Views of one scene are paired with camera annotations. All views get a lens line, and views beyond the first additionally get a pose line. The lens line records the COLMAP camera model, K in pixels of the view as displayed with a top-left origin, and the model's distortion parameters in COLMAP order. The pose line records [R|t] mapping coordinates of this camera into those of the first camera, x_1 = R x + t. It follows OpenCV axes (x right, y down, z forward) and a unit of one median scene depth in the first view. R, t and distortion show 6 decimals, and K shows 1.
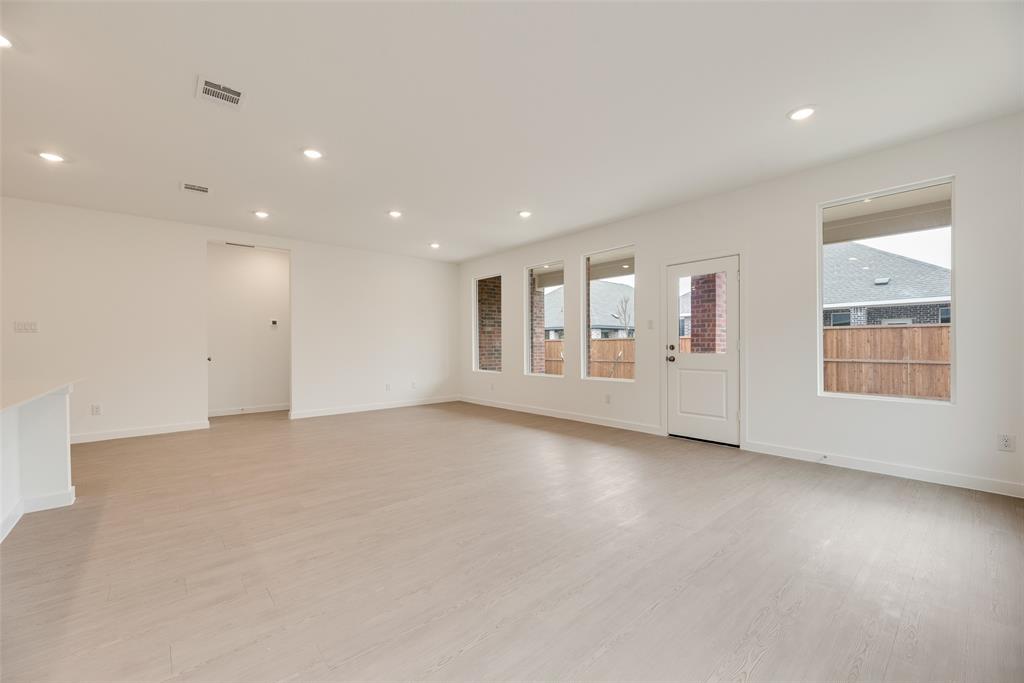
lens RADIAL K [[410.2, 0, 511.4], [0, 410.2, 343.8], [0, 0, 1]] dist [0.001190, -0.000032]
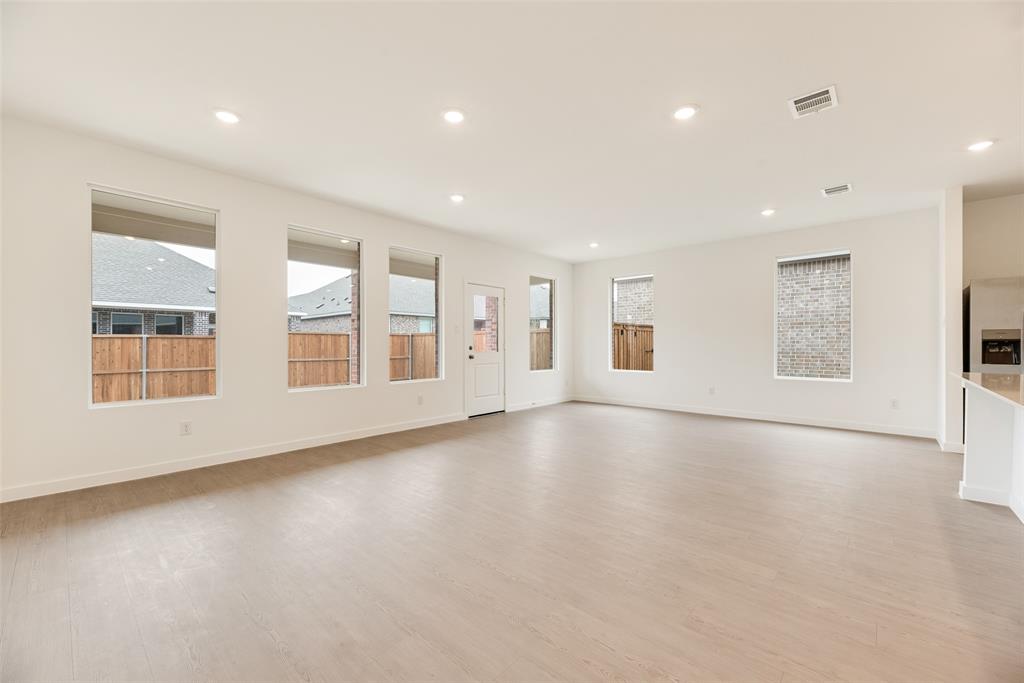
lens RADIAL K [[412.6, 0, 513.0], [0, 412.6, 345.7], [0, 0, 1]] dist [0.000917, 0.000168]
pose [[-0.117013, 0.004387, 0.993121, -0.449934], [-0.000221, 0.999990, -0.004443, 0.003571], [-0.993130, -0.000739, -0.117011, 0.511244]]
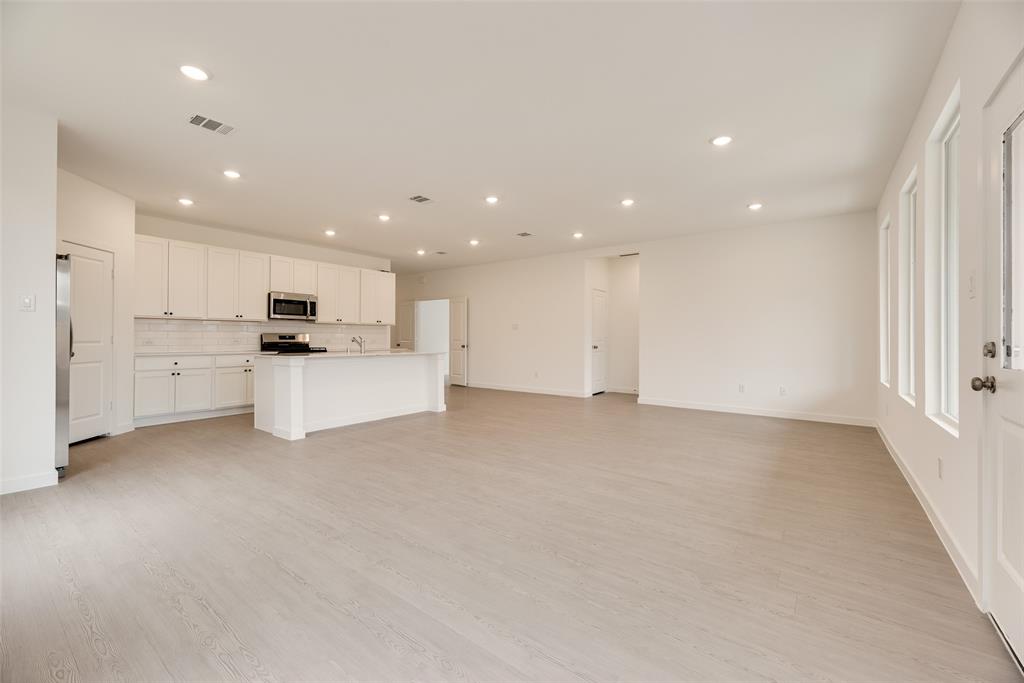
lens RADIAL K [[412.6, 0, 512.0], [0, 412.6, 341.5], [0, 0, 1]] dist [-0.000246, 0.000104]
pose [[0.200201, 0.015998, -0.979624, 0.319546], [-0.002850, 0.999872, 0.015746, -0.001342], [0.979751, -0.000360, 0.200221, 0.280289]]
